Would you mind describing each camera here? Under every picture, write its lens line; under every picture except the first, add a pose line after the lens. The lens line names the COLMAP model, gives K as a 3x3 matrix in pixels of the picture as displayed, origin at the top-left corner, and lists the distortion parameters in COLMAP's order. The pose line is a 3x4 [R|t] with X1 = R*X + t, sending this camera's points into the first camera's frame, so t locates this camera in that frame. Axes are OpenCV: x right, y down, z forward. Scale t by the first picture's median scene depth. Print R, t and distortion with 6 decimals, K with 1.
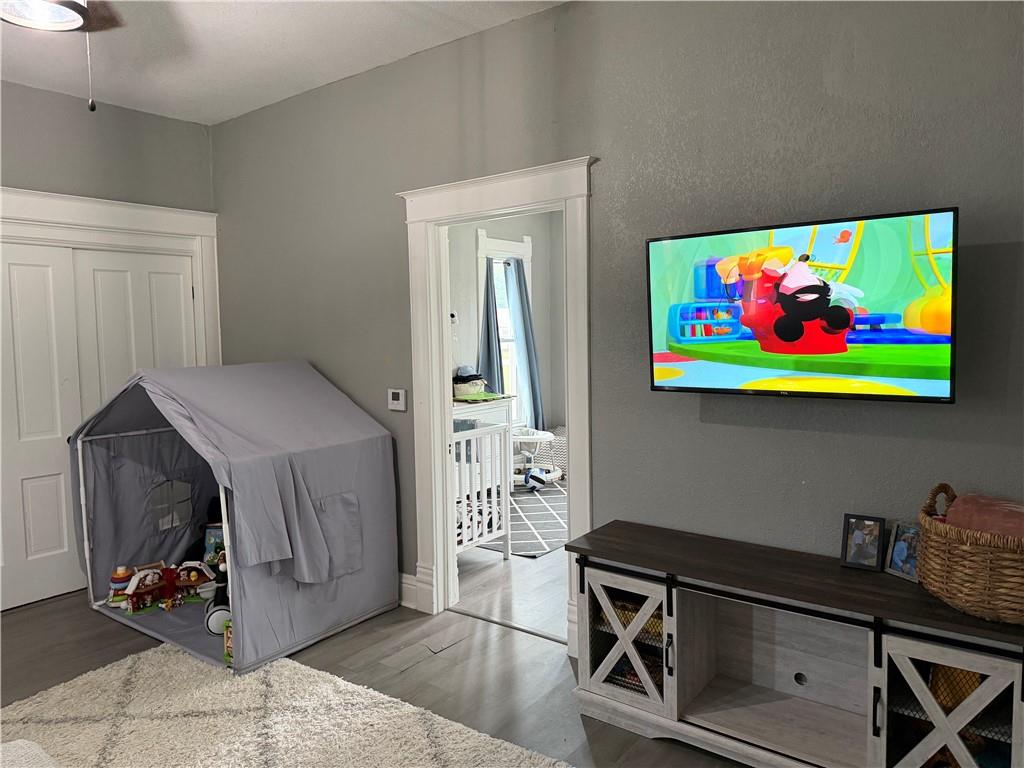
lens RADIAL K [[710.9, 0, 512.1], [0, 710.9, 386.9], [0, 0, 1]] dist [0.065597, -0.102815]
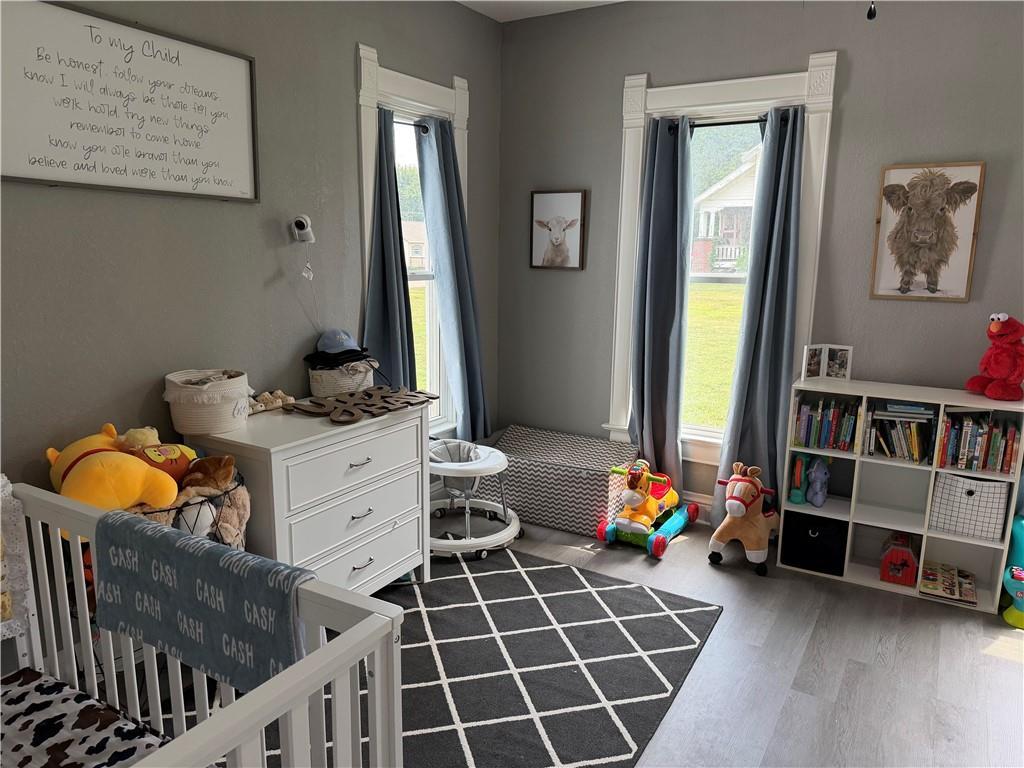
lens RADIAL K [[734.9, 0, 532.9], [0, 734.9, 381.8], [0, 0, 1]] dist [0.149230, -0.148134]
pose [[0.990195, 0.010294, 0.139309, -0.000715], [-0.023789, 0.995140, 0.095555, -0.044409], [-0.137649, -0.097932, 0.985628, 0.446211]]
